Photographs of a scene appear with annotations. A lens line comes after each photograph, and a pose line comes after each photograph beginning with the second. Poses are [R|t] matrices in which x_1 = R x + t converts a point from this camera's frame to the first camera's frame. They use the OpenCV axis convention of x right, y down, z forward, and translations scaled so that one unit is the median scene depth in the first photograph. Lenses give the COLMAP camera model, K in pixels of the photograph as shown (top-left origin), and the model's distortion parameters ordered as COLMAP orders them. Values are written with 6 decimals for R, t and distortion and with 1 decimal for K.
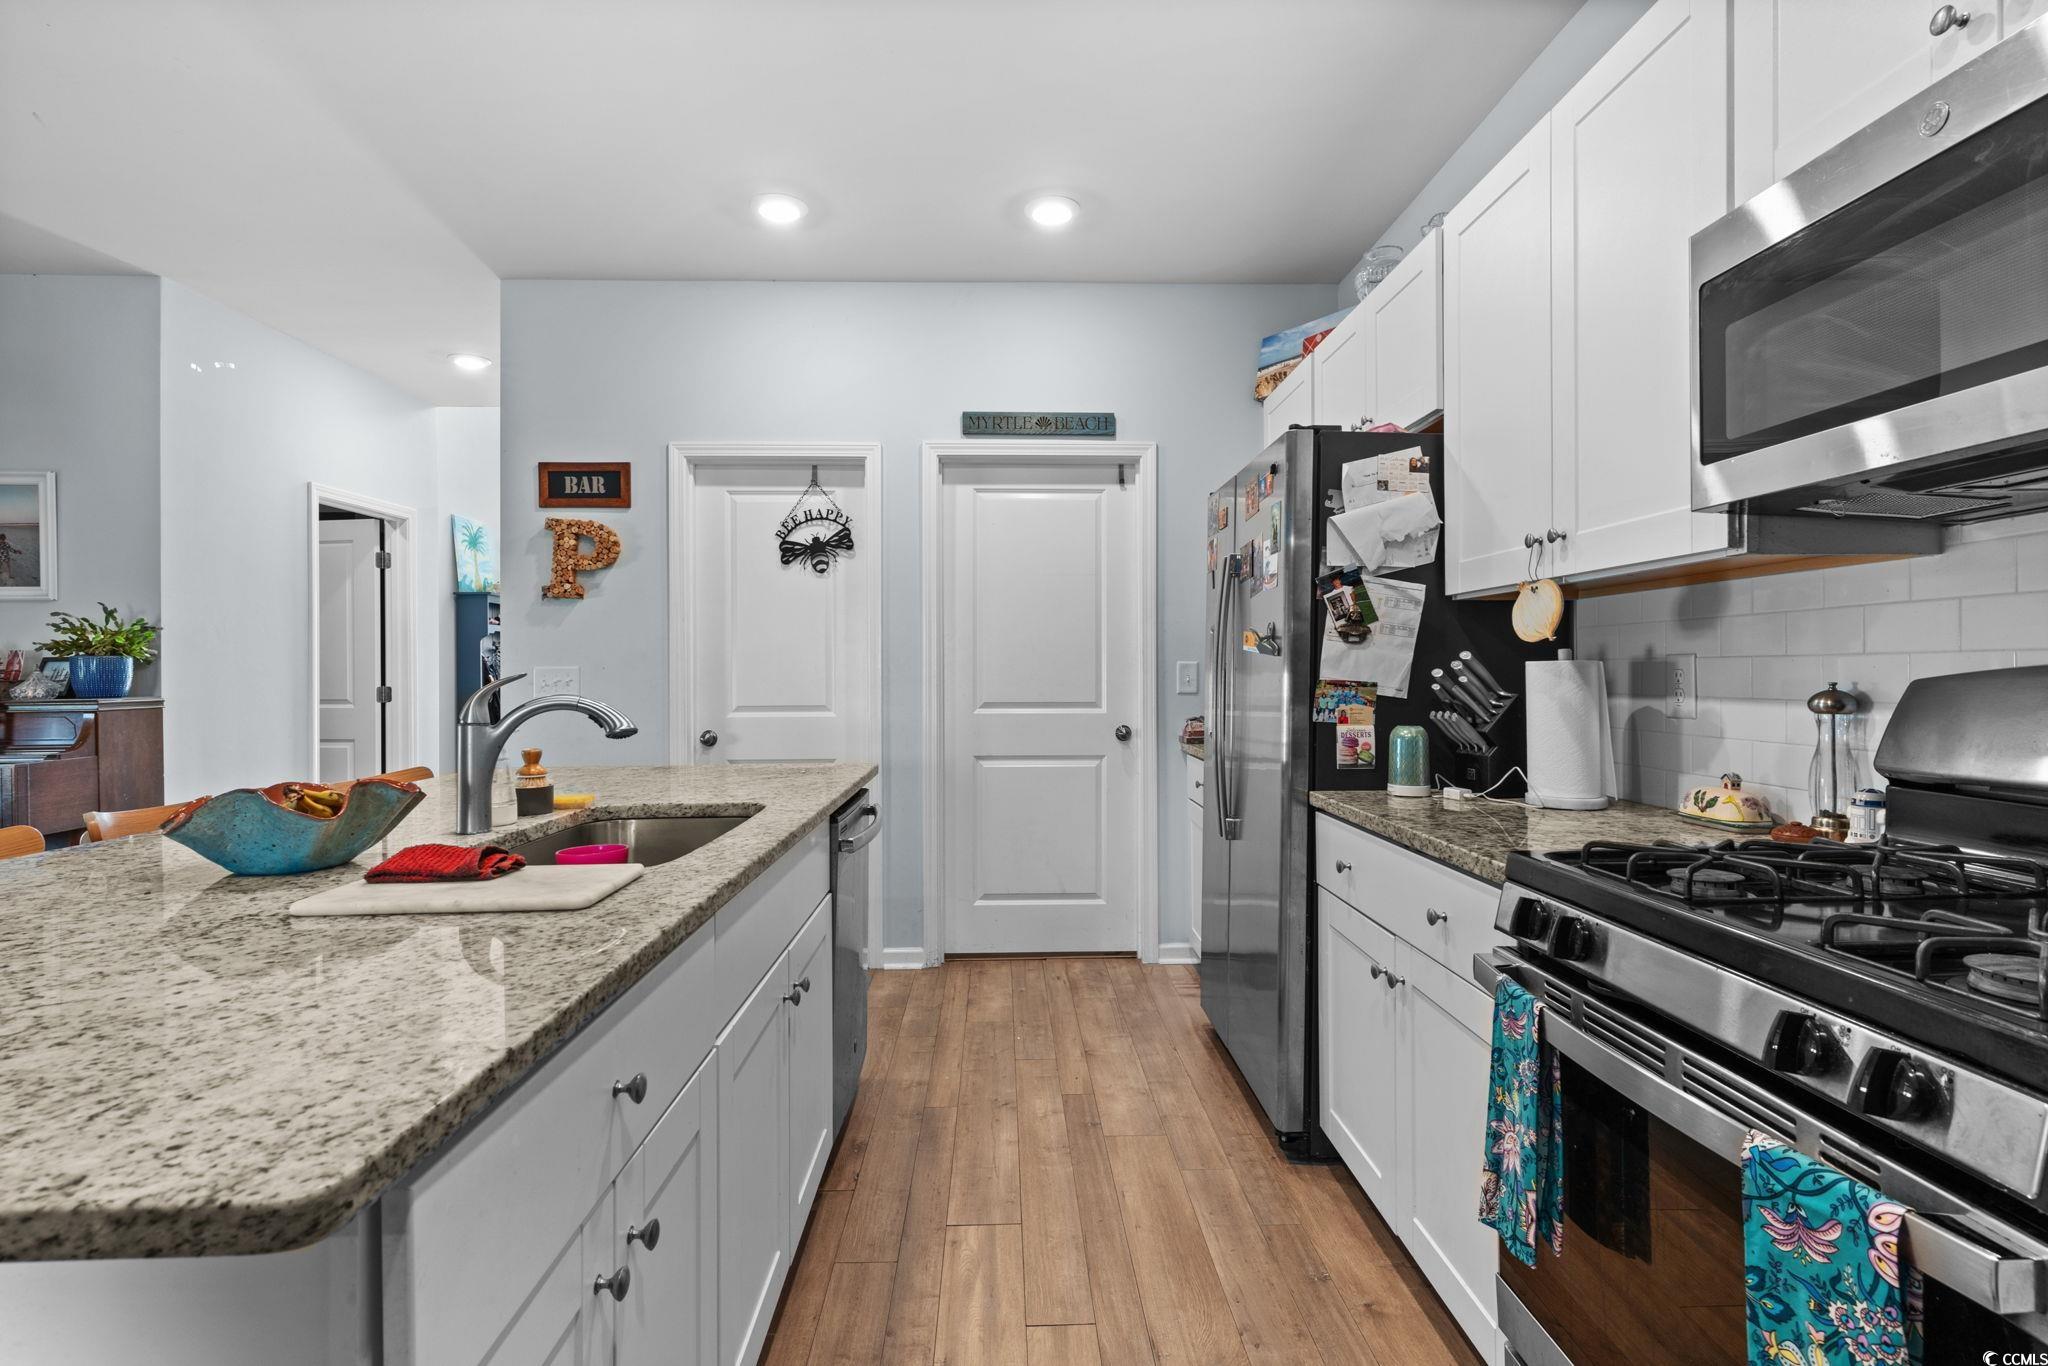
lens RADIAL K [[977.2, 0, 1069.8], [0, 977.2, 670.5], [0, 0, 1]] dist [-0.003441, 0.001837]
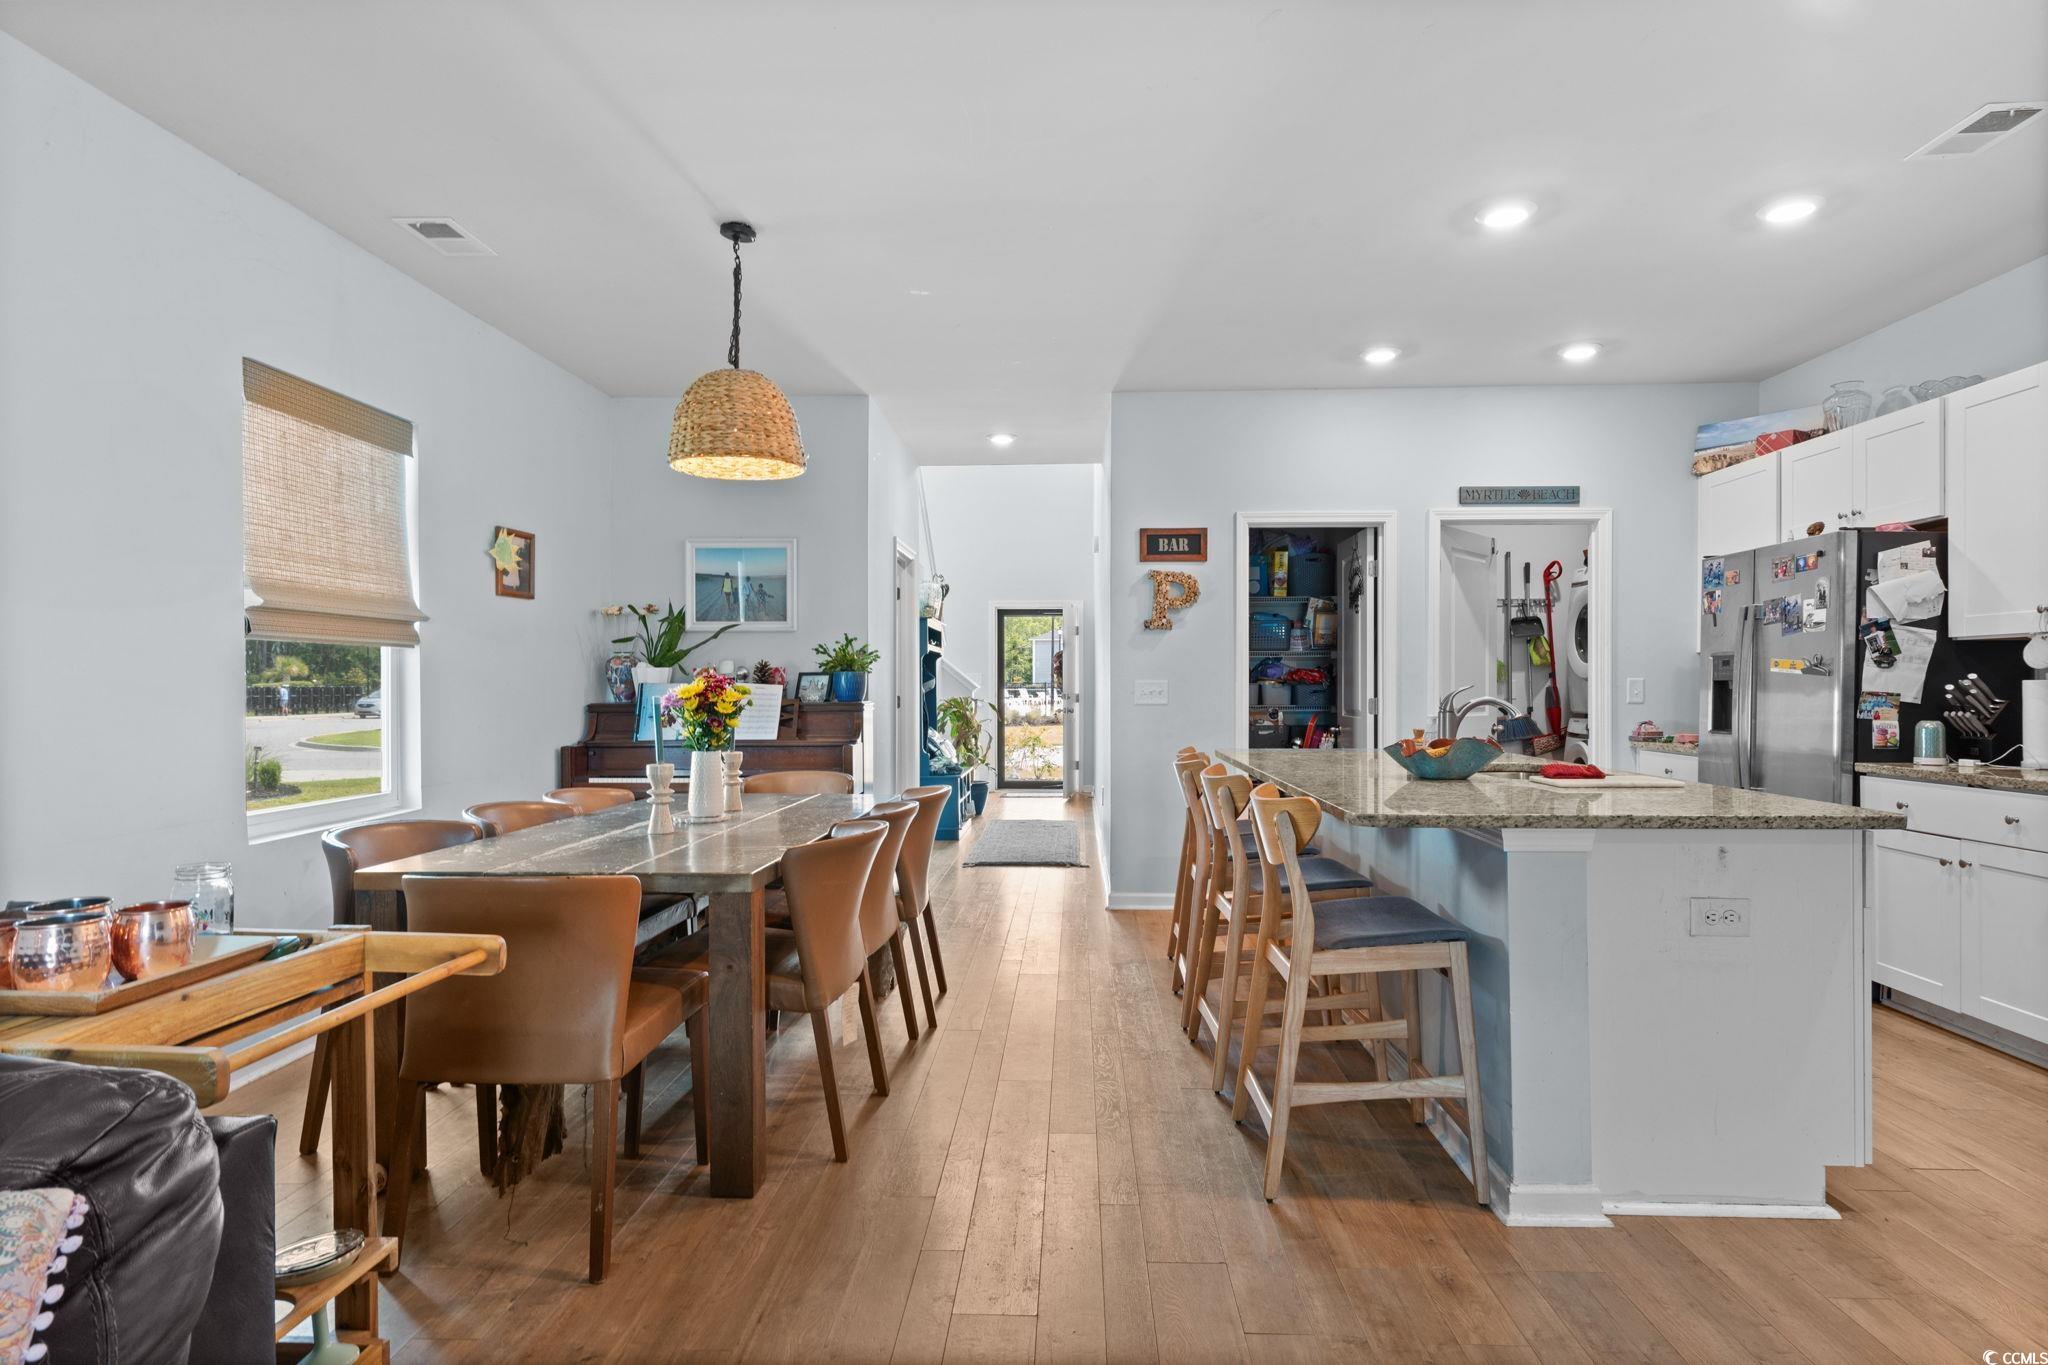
lens RADIAL K [[1117.5, 0, 1021.1], [0, 1117.5, 685.4], [0, 0, 1]] dist [-0.003065, -0.000469]
pose [[0.995903, 0.004573, -0.090315, -0.580653], [-0.004523, 0.999989, 0.000752, 0.002905], [0.090317, -0.000340, 0.995913, -0.563481]]
